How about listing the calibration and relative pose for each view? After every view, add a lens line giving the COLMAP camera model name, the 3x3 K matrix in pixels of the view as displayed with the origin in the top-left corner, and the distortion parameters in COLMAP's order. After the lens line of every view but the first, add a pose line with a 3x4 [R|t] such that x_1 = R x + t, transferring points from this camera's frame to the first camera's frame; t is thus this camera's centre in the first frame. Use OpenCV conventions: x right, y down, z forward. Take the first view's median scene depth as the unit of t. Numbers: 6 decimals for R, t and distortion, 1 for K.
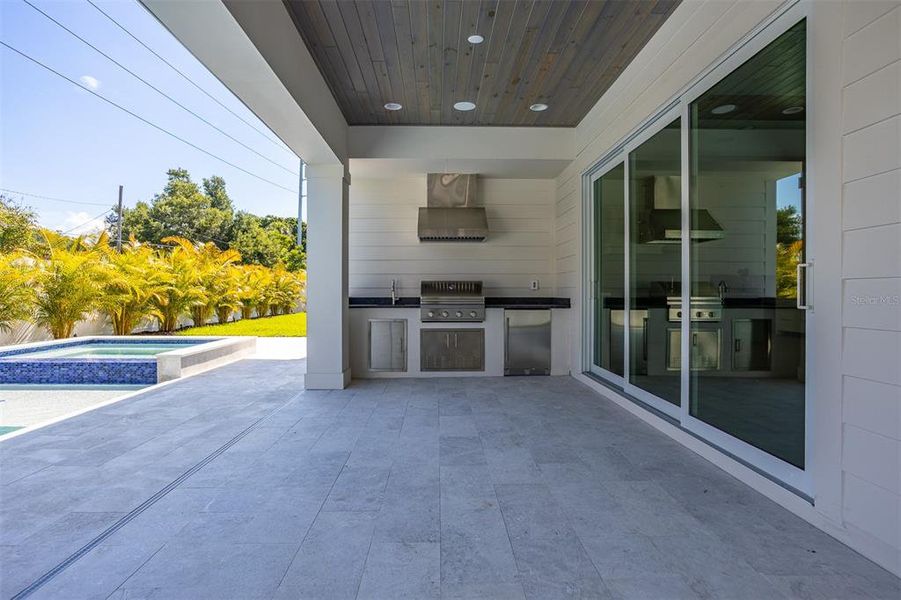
lens RADIAL K [[465.3, 0, 442.0], [0, 465.3, 305.1], [0, 0, 1]] dist [-0.065404, 0.038698]
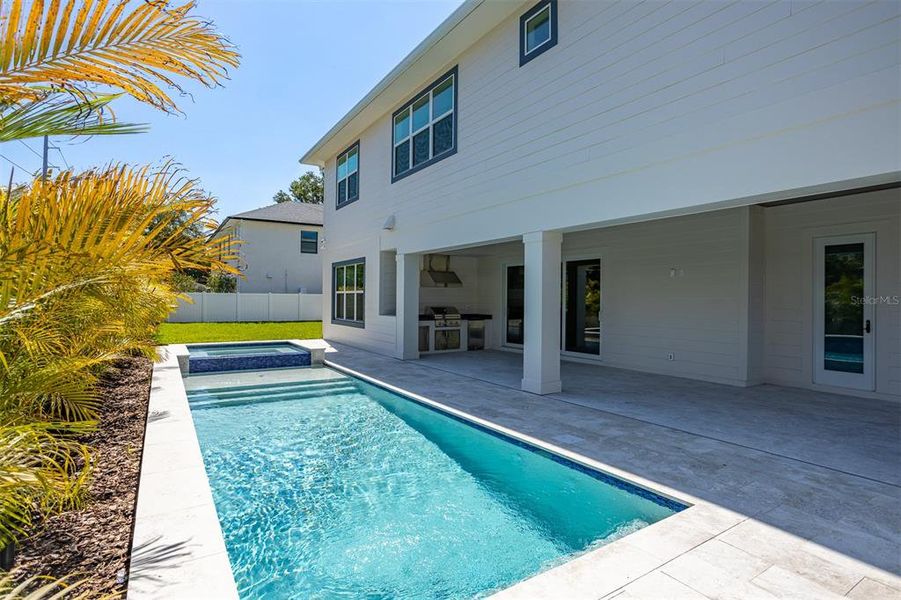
lens RADIAL K [[449.5, 0, 446.4], [0, 449.5, 295.8], [0, 0, 1]] dist [-0.034575, 0.025152]
pose [[0.850172, 0.010685, 0.526397, -0.570541], [0.005998, 0.999533, -0.029976, -0.022444], [-0.526471, 0.028642, 0.849710, -0.399797]]
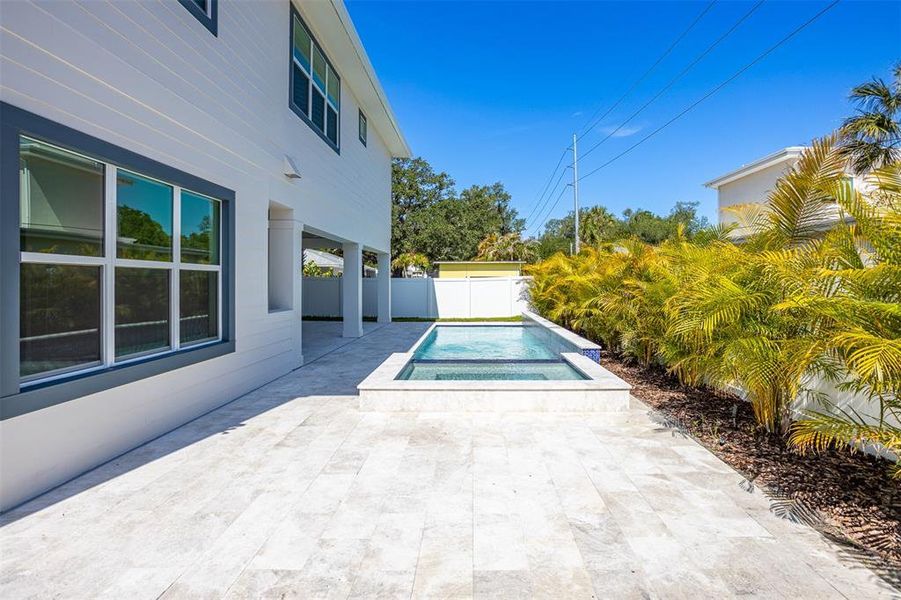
lens RADIAL K [[464.0, 0, 468.3], [0, 464.0, 294.1], [0, 0, 1]] dist [-0.053682, 0.028520]
pose [[-0.999709, -0.004345, 0.023747, -0.417840], [-0.003112, 0.998657, 0.051713, -0.069490], [-0.023940, 0.051624, -0.998380, 1.228398]]
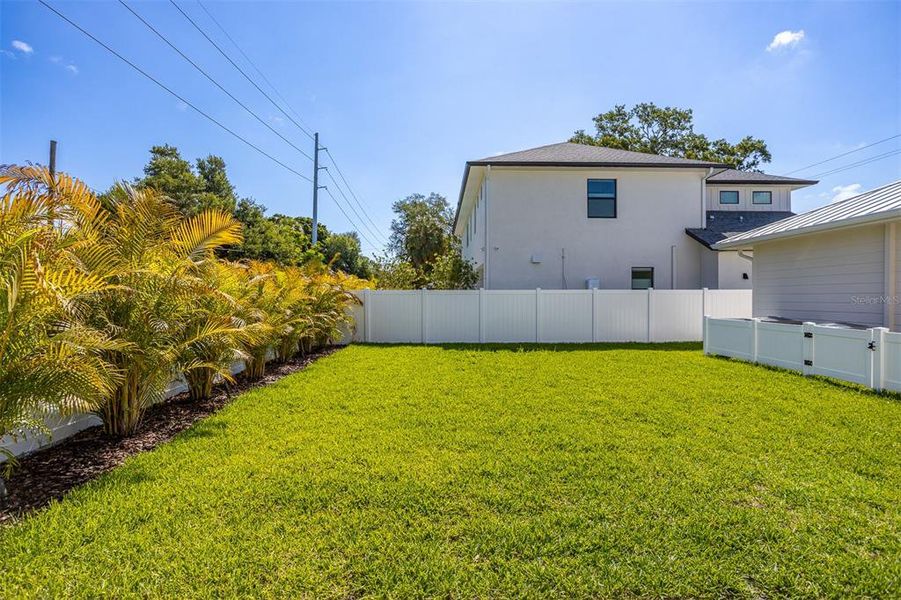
lens RADIAL K [[462.6, 0, 445.2], [0, 462.6, 298.4], [0, 0, 1]] dist [-0.040221, 0.029891]
pose [[0.999993, -0.003257, -0.002012, -0.370246], [0.003210, 0.999733, -0.022863, -0.060611], [0.002086, 0.022856, 0.999737, 0.855592]]
